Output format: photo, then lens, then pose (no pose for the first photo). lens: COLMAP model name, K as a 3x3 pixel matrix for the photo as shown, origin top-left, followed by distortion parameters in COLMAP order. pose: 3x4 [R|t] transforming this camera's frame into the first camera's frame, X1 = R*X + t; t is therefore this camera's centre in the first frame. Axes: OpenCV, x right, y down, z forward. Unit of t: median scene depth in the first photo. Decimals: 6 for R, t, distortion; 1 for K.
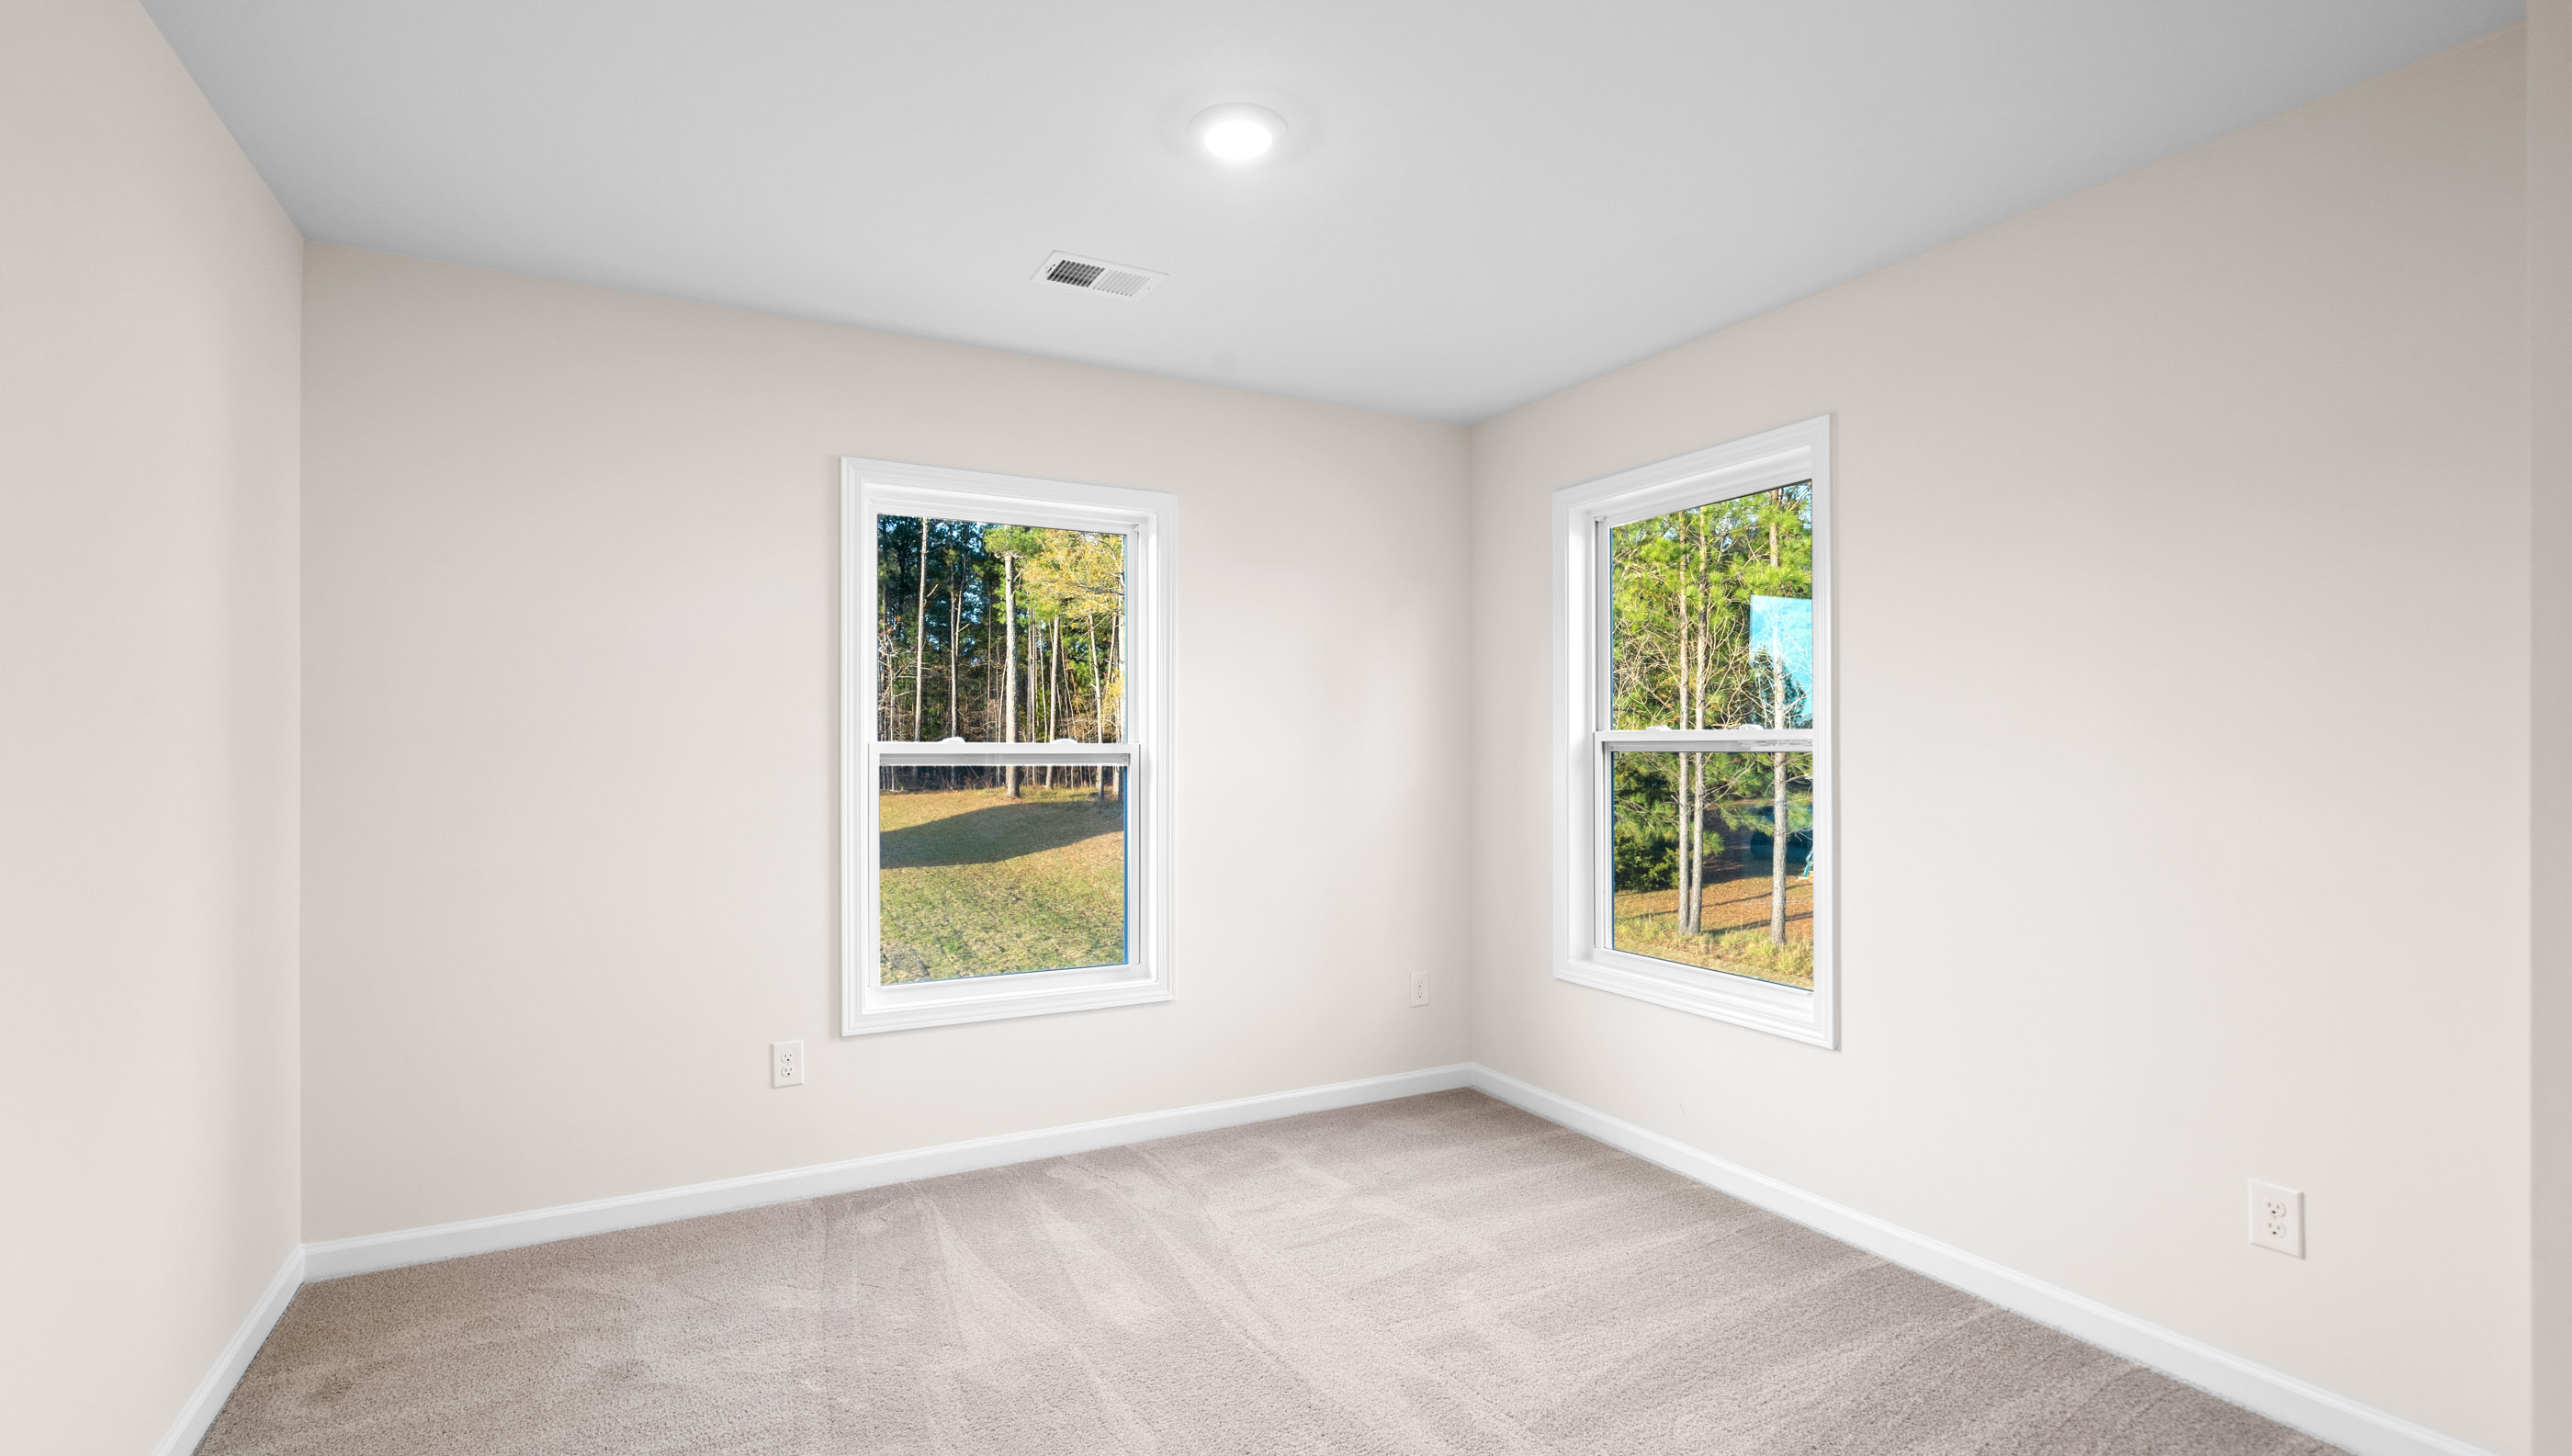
lens RADIAL K [[1153.8, 0, 1280.9], [0, 1153.8, 752.5], [0, 0, 1]] dist [0.001119, -0.000089]
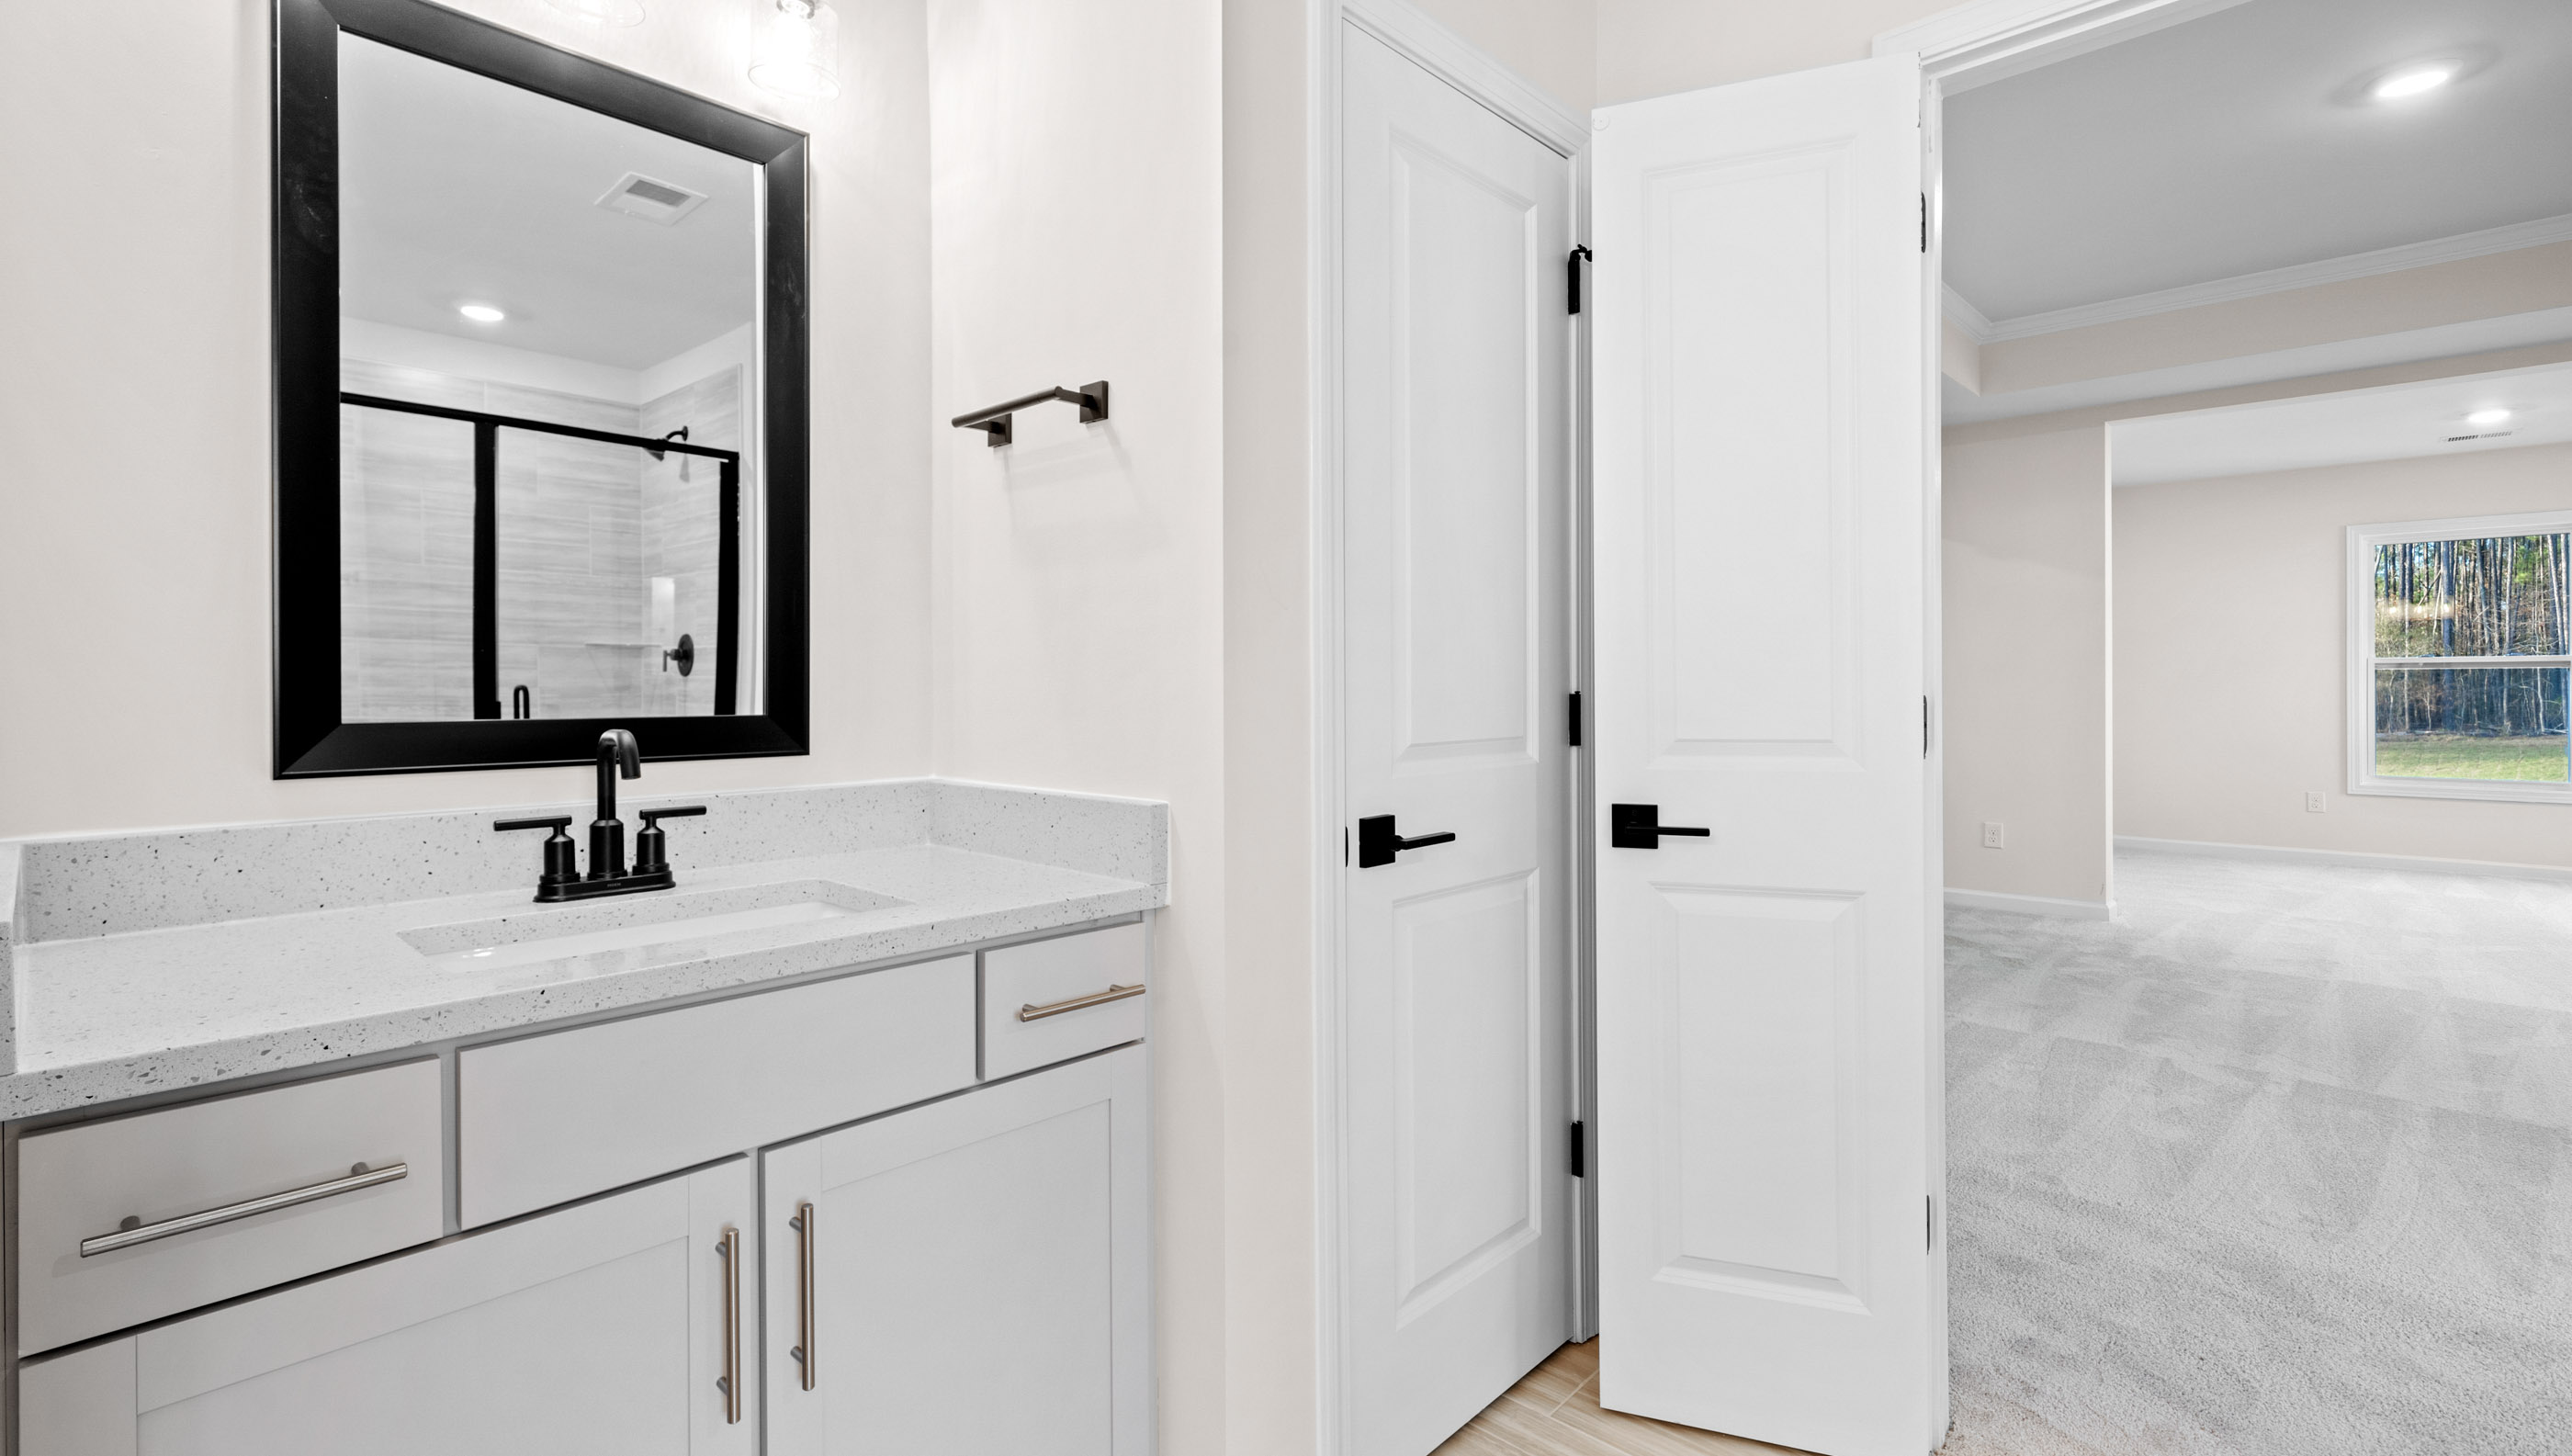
lens RADIAL K [[1153.8, 0, 1261.4], [0, 1153.8, 690.9], [0, 0, 1]] dist [0.001119, -0.000089]
pose [[0.323791, -0.000452, -0.946129, 0.933381], [-0.005655, 0.999981, -0.002413, 0.065205], [0.946112, 0.006131, 0.323782, -1.504786]]
